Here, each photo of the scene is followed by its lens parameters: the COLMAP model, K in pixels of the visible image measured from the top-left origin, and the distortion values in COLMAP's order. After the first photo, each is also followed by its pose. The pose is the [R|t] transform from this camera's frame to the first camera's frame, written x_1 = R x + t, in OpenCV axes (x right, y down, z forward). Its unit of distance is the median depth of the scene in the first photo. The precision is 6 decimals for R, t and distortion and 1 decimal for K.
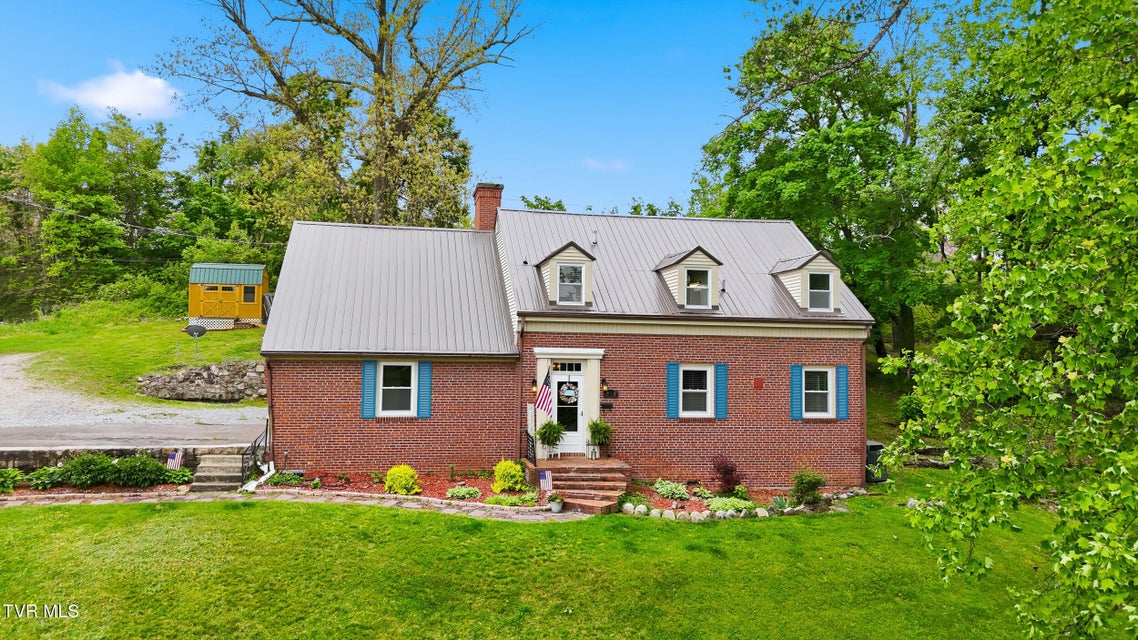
lens RADIAL K [[783.6, 0, 568.7], [0, 783.6, 319.8], [0, 0, 1]] dist [0.047761, -0.002868]
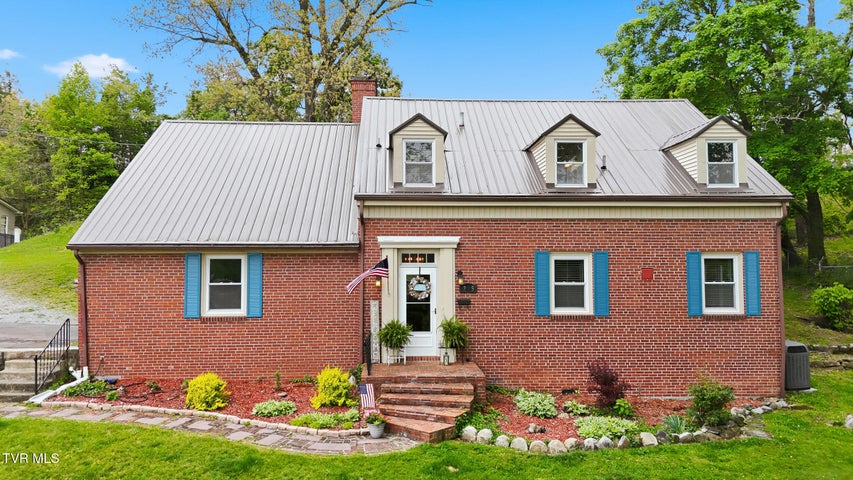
lens RADIAL K [[617.5, 0, 424.9], [0, 617.5, 235.9], [0, 0, 1]] dist [0.025297, 0.008706]
pose [[0.990614, -0.022780, -0.134778, 0.099459], [0.022908, 0.999737, -0.000600, 0.036170], [0.134756, -0.002494, 0.990876, 0.319915]]
